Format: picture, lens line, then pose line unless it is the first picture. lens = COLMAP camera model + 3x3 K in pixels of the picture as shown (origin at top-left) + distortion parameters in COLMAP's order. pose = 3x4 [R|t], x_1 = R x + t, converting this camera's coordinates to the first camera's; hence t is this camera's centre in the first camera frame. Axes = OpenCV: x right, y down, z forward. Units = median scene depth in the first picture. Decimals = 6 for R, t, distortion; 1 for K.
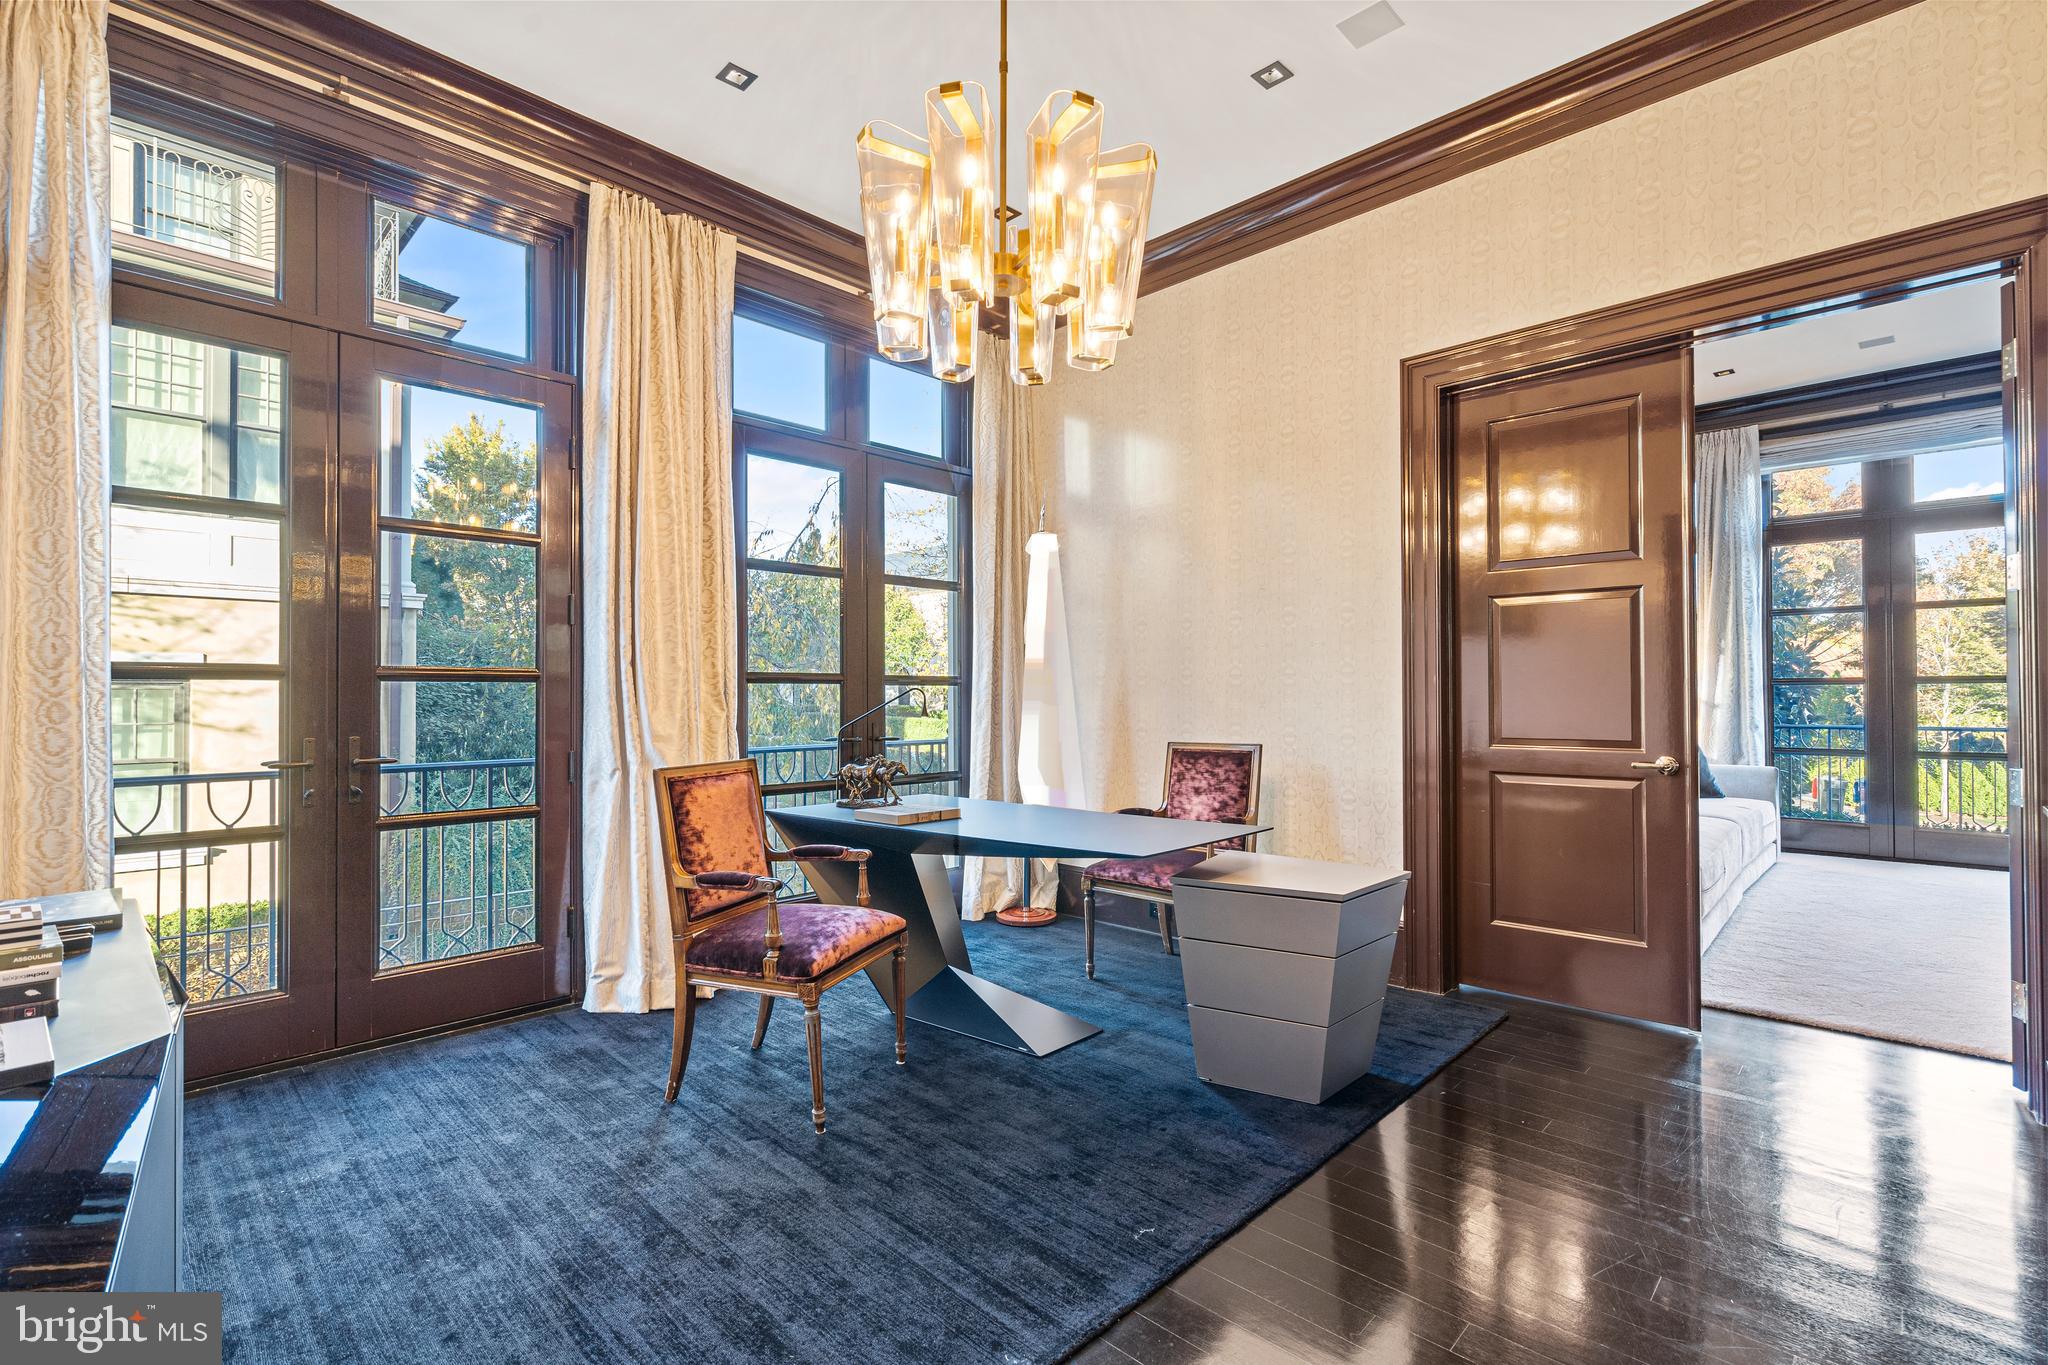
lens RADIAL K [[930.7, 0, 1039.3], [0, 930.7, 688.7], [0, 0, 1]] dist [-0.013806, 0.000532]
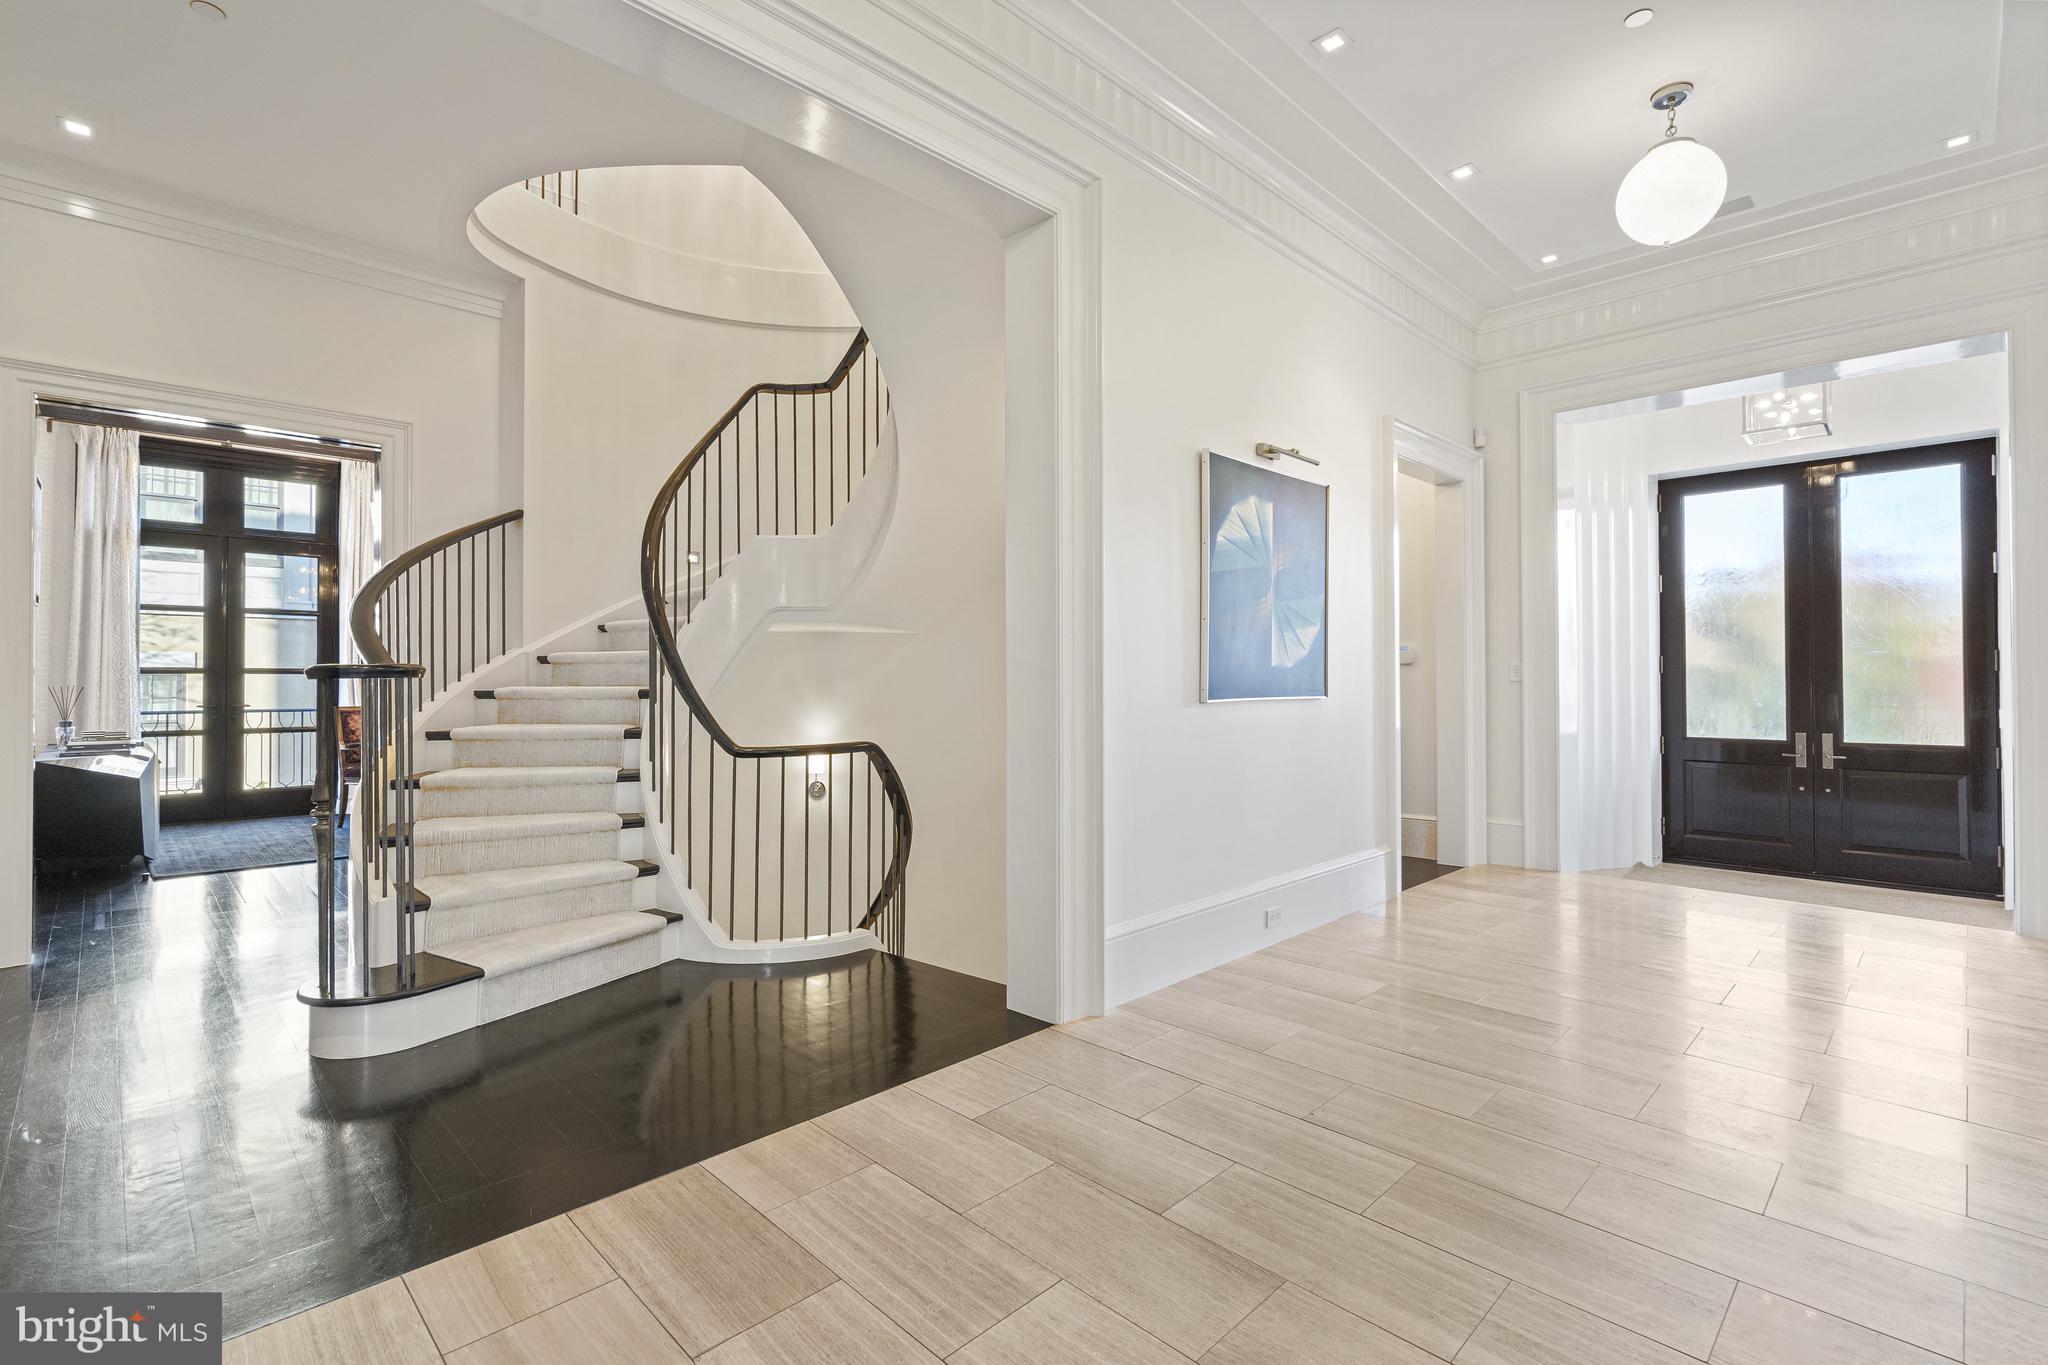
lens RADIAL K [[930.7, 0, 1006.9], [0, 930.7, 674.5], [0, 0, 1]] dist [-0.013806, 0.000532]
pose [[0.999539, -0.000237, -0.030368, 1.410786], [0.000166, 0.999997, -0.002355, 0.002332], [0.030368, 0.002349, 0.999536, -1.417851]]
